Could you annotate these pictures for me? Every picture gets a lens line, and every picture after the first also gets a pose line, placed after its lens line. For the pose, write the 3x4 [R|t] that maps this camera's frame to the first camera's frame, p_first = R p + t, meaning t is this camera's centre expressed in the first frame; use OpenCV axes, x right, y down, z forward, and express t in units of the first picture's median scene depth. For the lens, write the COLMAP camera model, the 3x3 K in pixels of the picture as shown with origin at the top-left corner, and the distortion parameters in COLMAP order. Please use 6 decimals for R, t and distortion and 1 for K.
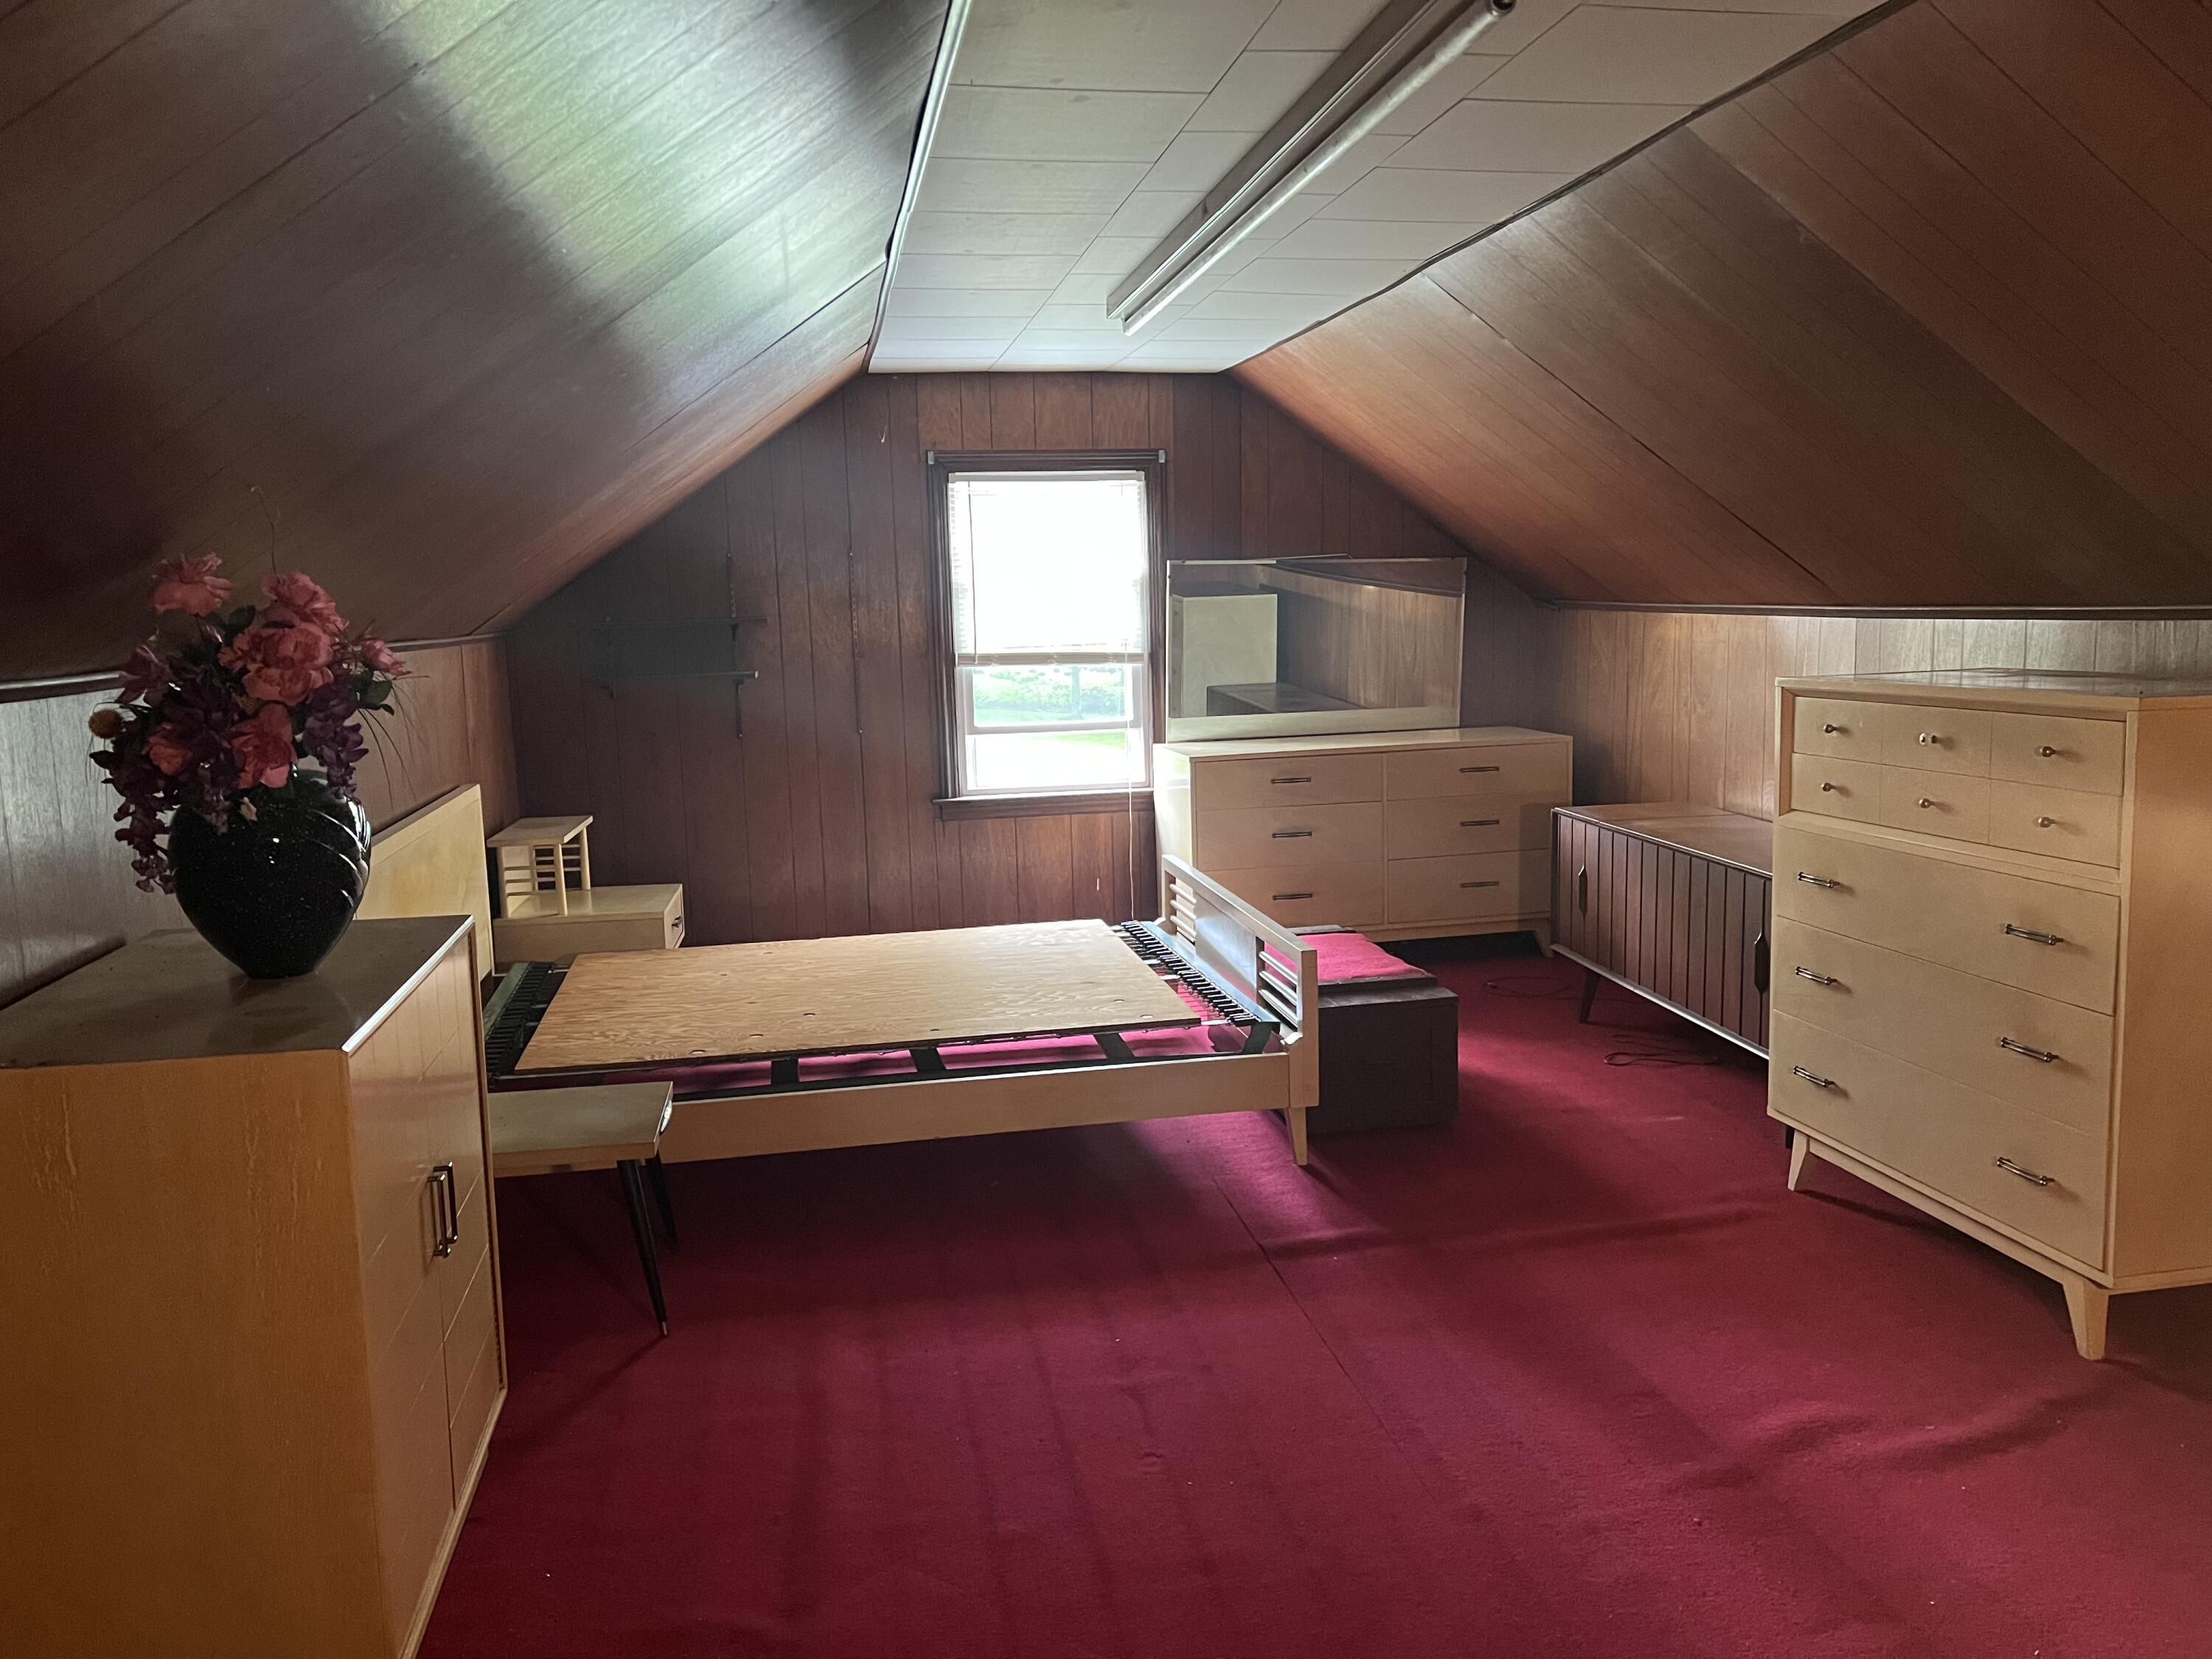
lens RADIAL K [[1644.7, 0, 1106.0], [0, 1644.7, 829.5], [0, 0, 1]] dist [0.042372, -0.000258]
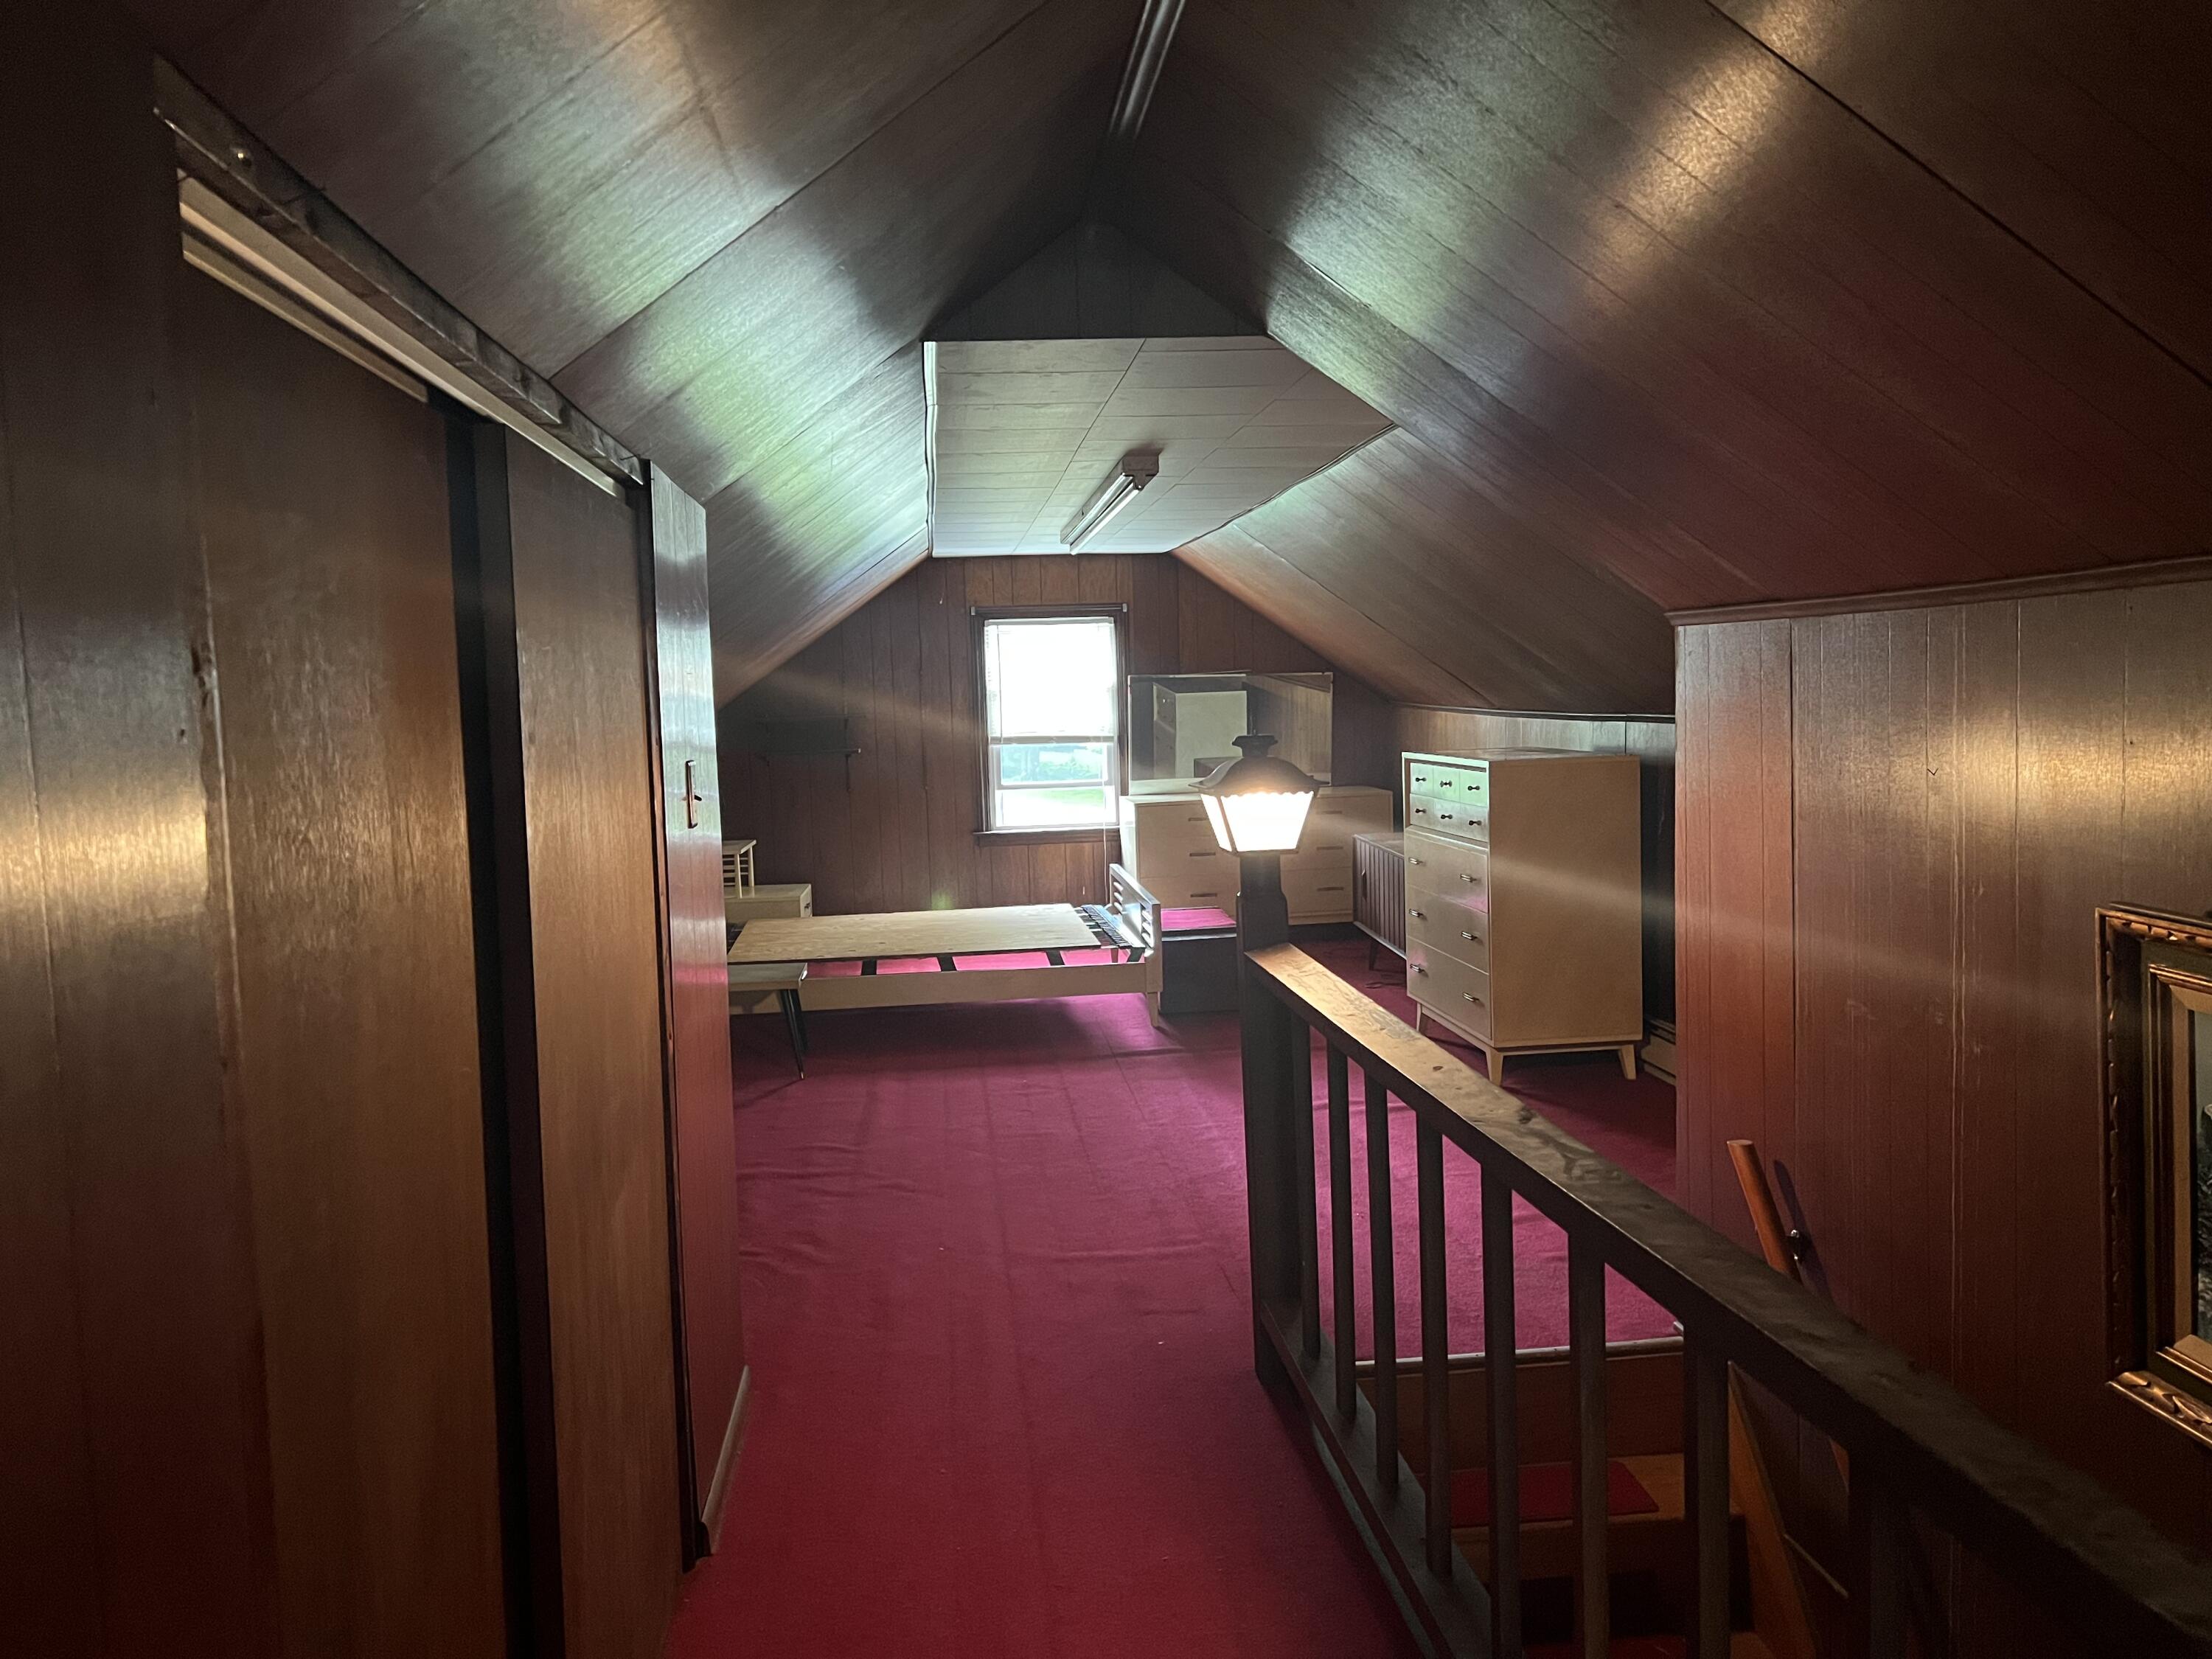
lens RADIAL K [[1696.7, 0, 1106.0], [0, 1696.7, 829.5], [0, 0, 1]] dist [-0.000447, 0.000081]
pose [[0.997092, 0.002540, -0.076162, 0.142414], [-0.006193, 0.998839, -0.047764, 0.055571], [0.075952, 0.048097, 0.995951, -0.575098]]
